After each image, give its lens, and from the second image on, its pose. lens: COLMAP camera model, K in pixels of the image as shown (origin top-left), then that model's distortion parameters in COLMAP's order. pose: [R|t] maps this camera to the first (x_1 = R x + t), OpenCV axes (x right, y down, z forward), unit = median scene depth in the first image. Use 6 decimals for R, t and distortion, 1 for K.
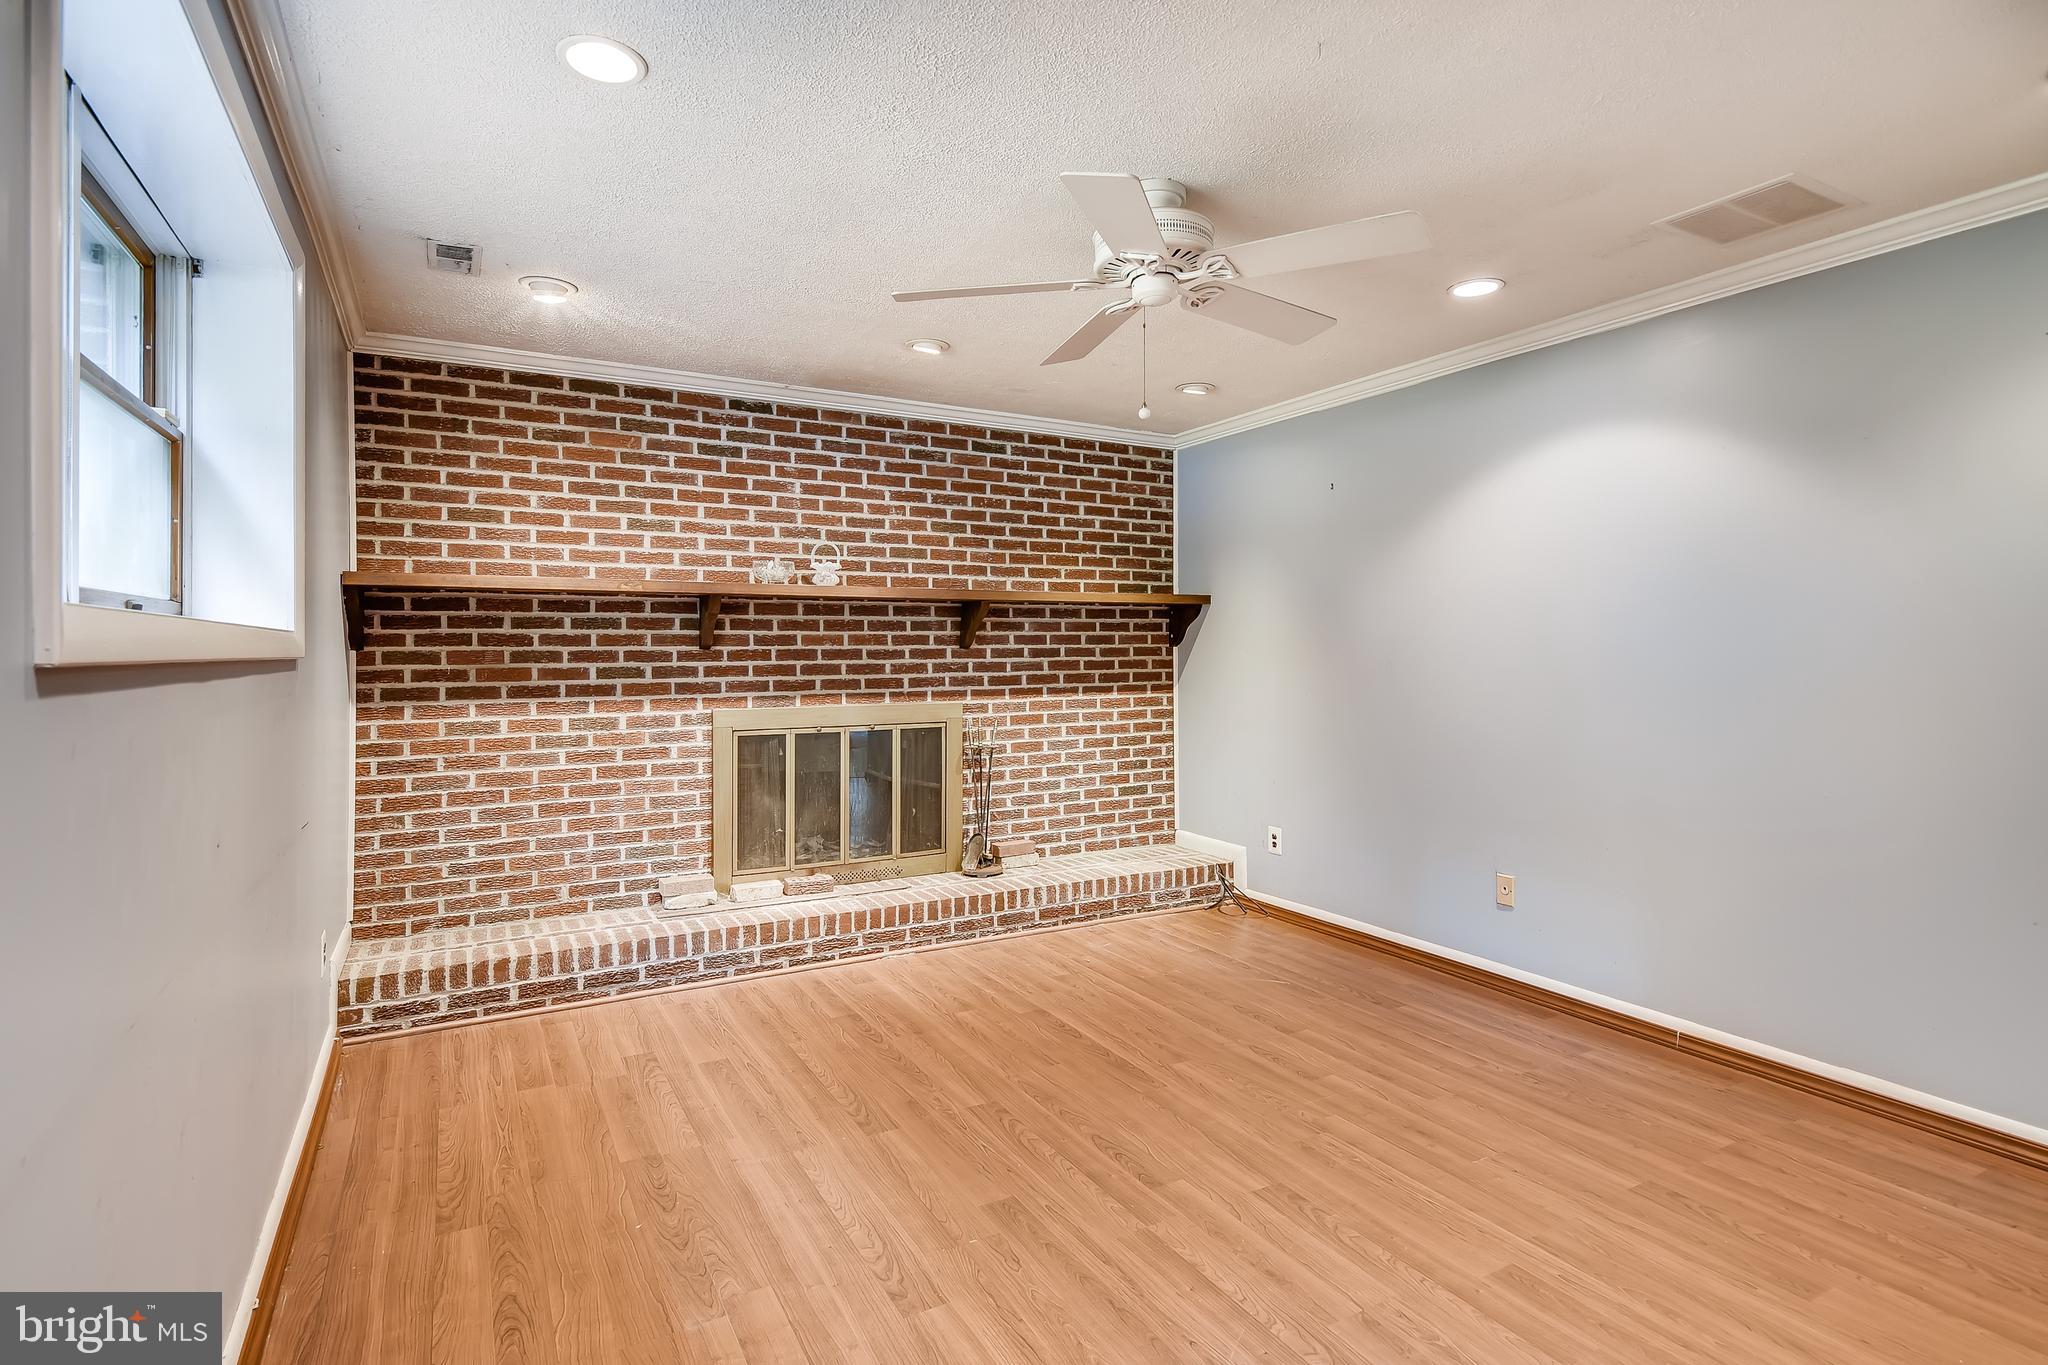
lens RADIAL K [[1013.4, 0, 1058.7], [0, 1013.4, 640.7], [0, 0, 1]] dist [0.013286, -0.005341]
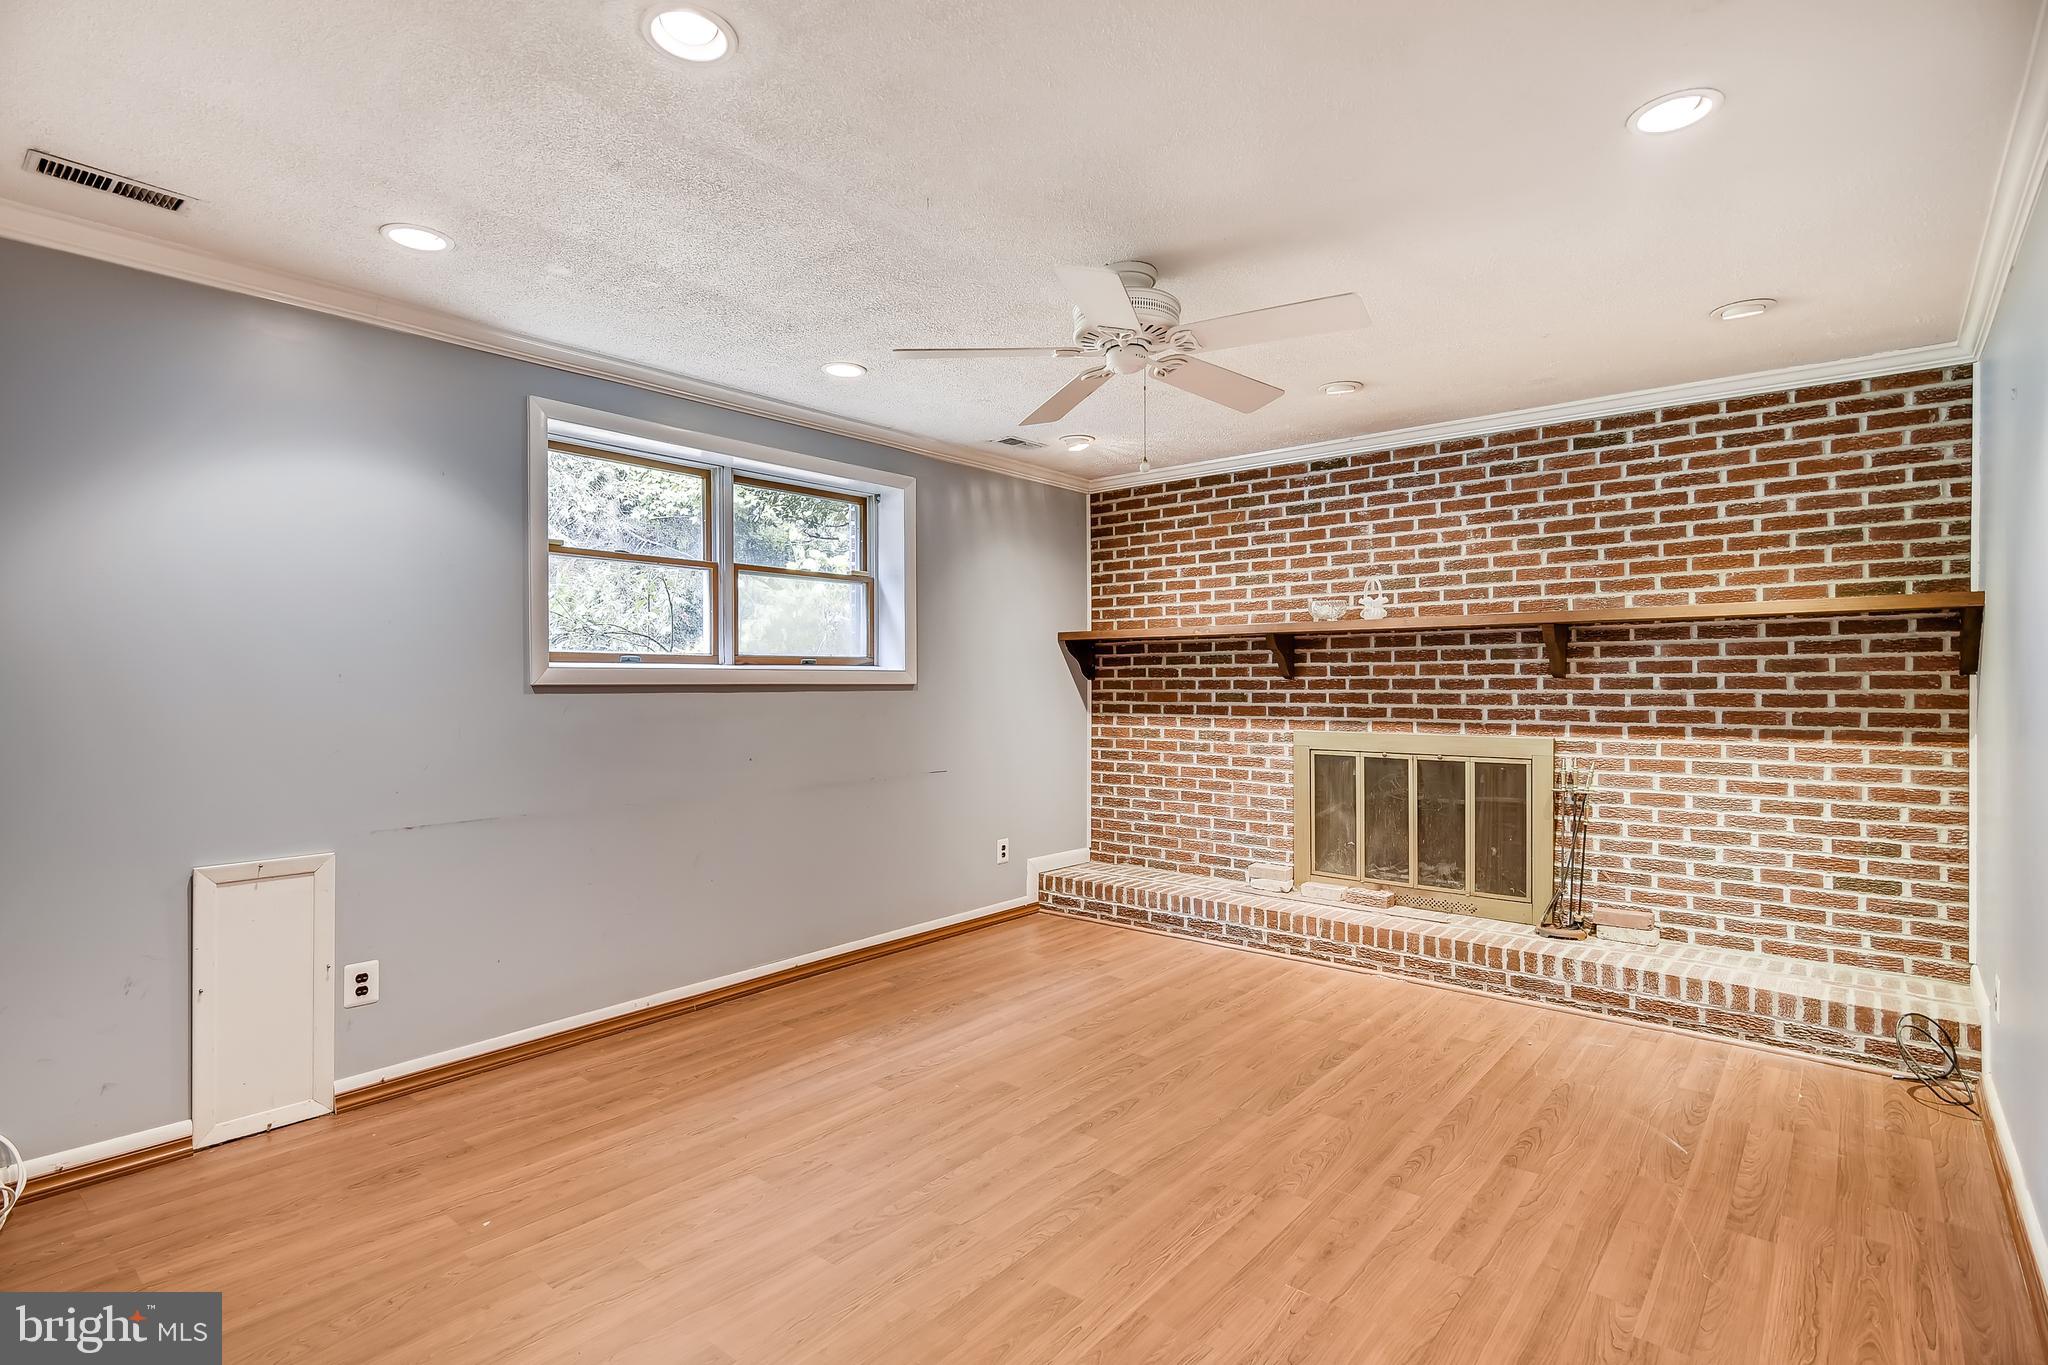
lens RADIAL K [[1013.4, 0, 1034.2], [0, 1013.4, 683.6], [0, 0, 1]] dist [0.013286, -0.005341]
pose [[0.353586, 0.003606, -0.935395, 0.660853], [0.008526, 0.999939, 0.007078, 0.002750], [0.935363, -0.010478, 0.353534, 0.300170]]
